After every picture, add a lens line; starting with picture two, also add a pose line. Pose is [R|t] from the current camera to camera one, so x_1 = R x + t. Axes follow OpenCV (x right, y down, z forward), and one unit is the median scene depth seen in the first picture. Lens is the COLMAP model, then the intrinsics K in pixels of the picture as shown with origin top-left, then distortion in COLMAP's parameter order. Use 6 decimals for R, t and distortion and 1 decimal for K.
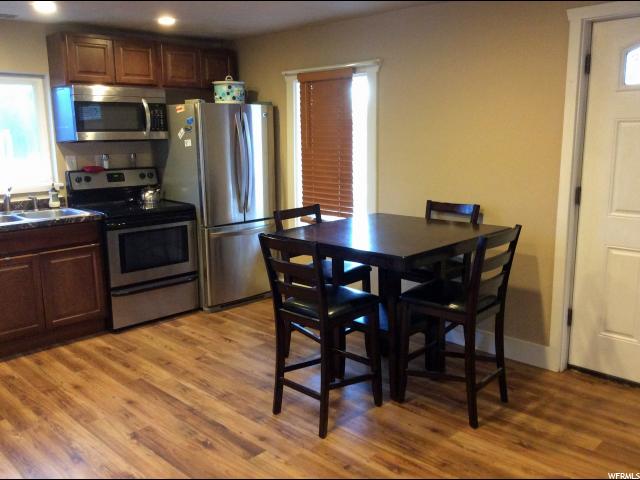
lens RADIAL K [[578.7, 0, 322.3], [0, 578.7, 241.0], [0, 0, 1]] dist [0.125983, -0.230717]
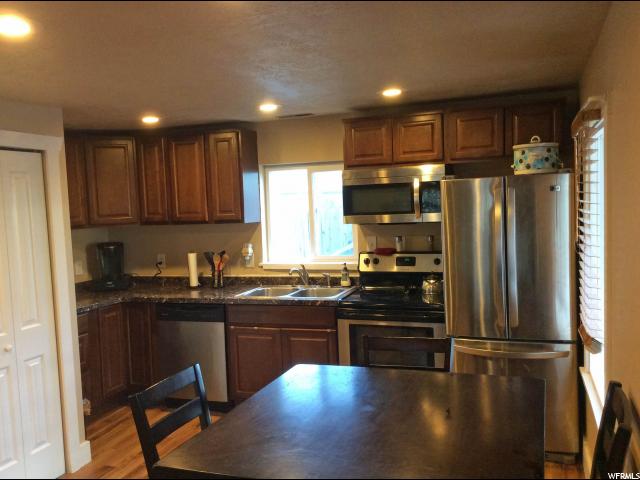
lens RADIAL K [[578.7, 0, 322.3], [0, 578.7, 241.0], [0, 0, 1]] dist [0.125983, -0.230717]
pose [[0.414649, 0.061747, -0.907884, 0.448887], [-0.137339, 0.990513, 0.004641, -0.135601], [0.899558, 0.122763, 0.419196, 0.531672]]
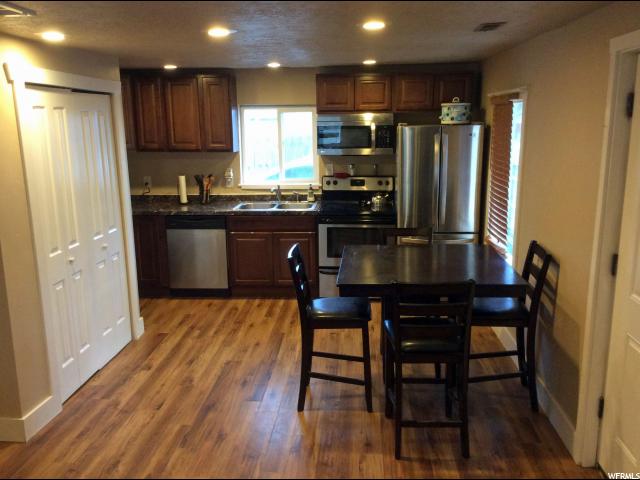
lens RADIAL K [[578.7, 0, 322.3], [0, 578.7, 241.0], [0, 0, 1]] dist [0.125983, -0.230717]
pose [[0.652987, 0.164954, -0.739188, 0.588158], [-0.142578, 0.985317, 0.093928, -0.097847], [0.743828, 0.044058, 0.666918, 0.117895]]
